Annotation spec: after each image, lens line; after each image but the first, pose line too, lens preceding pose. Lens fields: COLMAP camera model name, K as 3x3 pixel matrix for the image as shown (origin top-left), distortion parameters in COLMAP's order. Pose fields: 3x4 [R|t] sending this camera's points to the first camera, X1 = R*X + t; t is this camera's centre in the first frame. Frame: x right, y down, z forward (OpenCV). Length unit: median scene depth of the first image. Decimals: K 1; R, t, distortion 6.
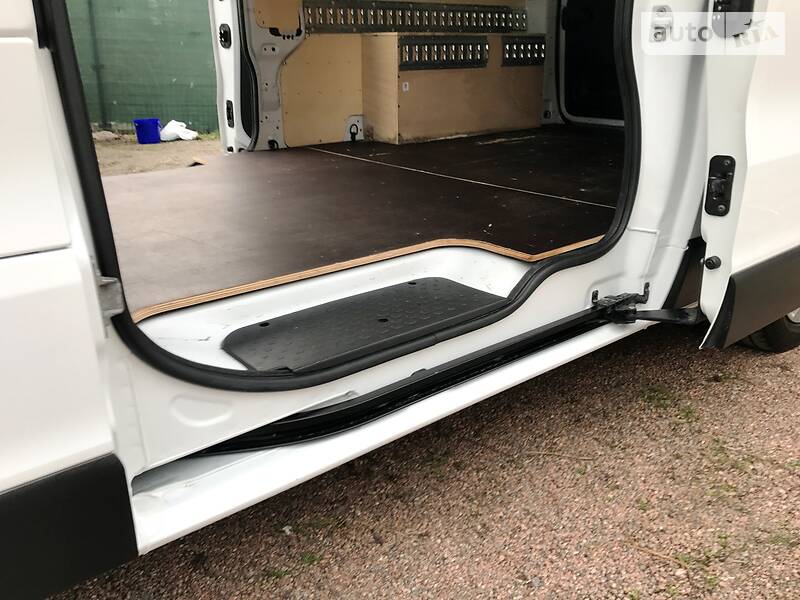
lens RADIAL K [[652.6, 0, 401.8], [0, 652.6, 302.7], [0, 0, 1]] dist [0.064132, -0.101698]
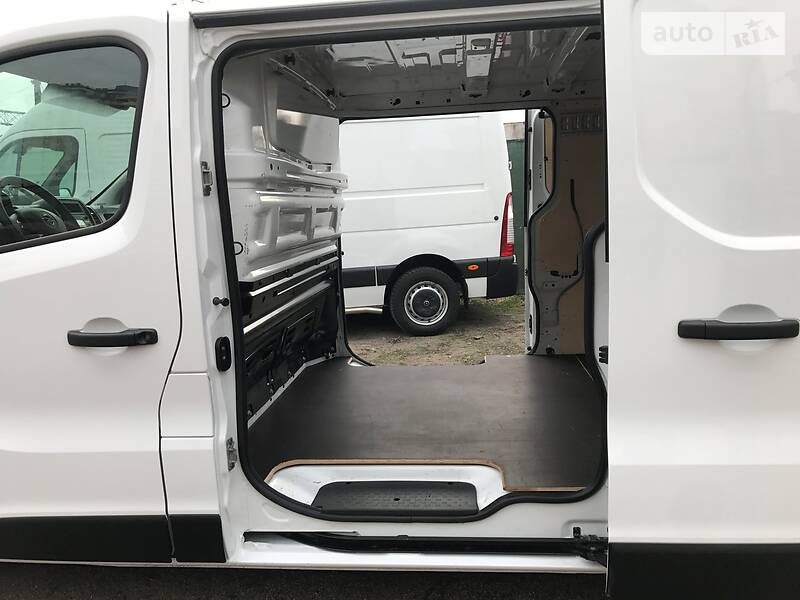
lens RADIAL K [[656.4, 0, 395.2], [0, 656.4, 308.3], [0, 0, 1]] dist [0.051774, -0.113550]
pose [[0.713081, 0.087627, -0.695584, 0.733488], [-0.217383, 0.970894, -0.100543, -0.186018], [0.666528, 0.222904, 0.711375, -0.239962]]
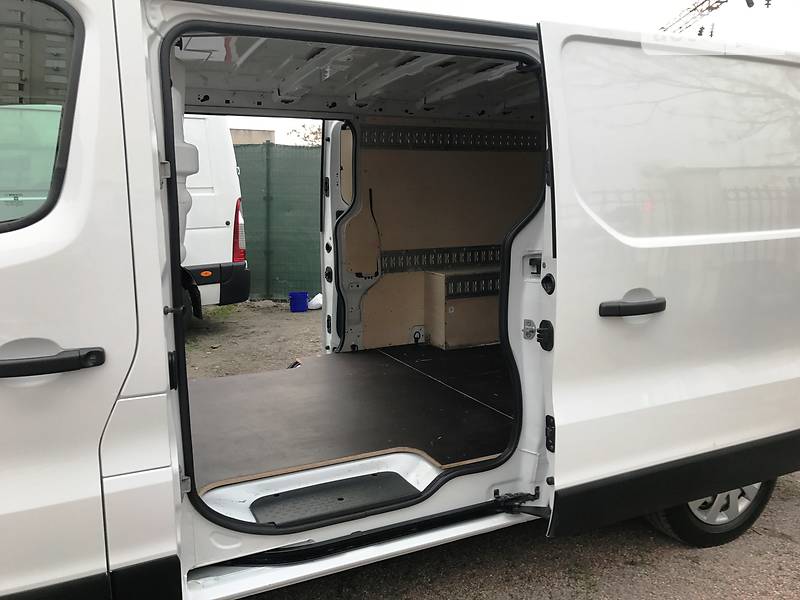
lens RADIAL K [[652.6, 0, 401.8], [0, 652.6, 302.7], [0, 0, 1]] dist [0.064132, -0.101698]
pose [[0.971788, 0.031150, -0.233790, 0.336615], [-0.079636, 0.976363, -0.200930, -0.093930], [0.222005, 0.213879, 0.951299, -0.484313]]
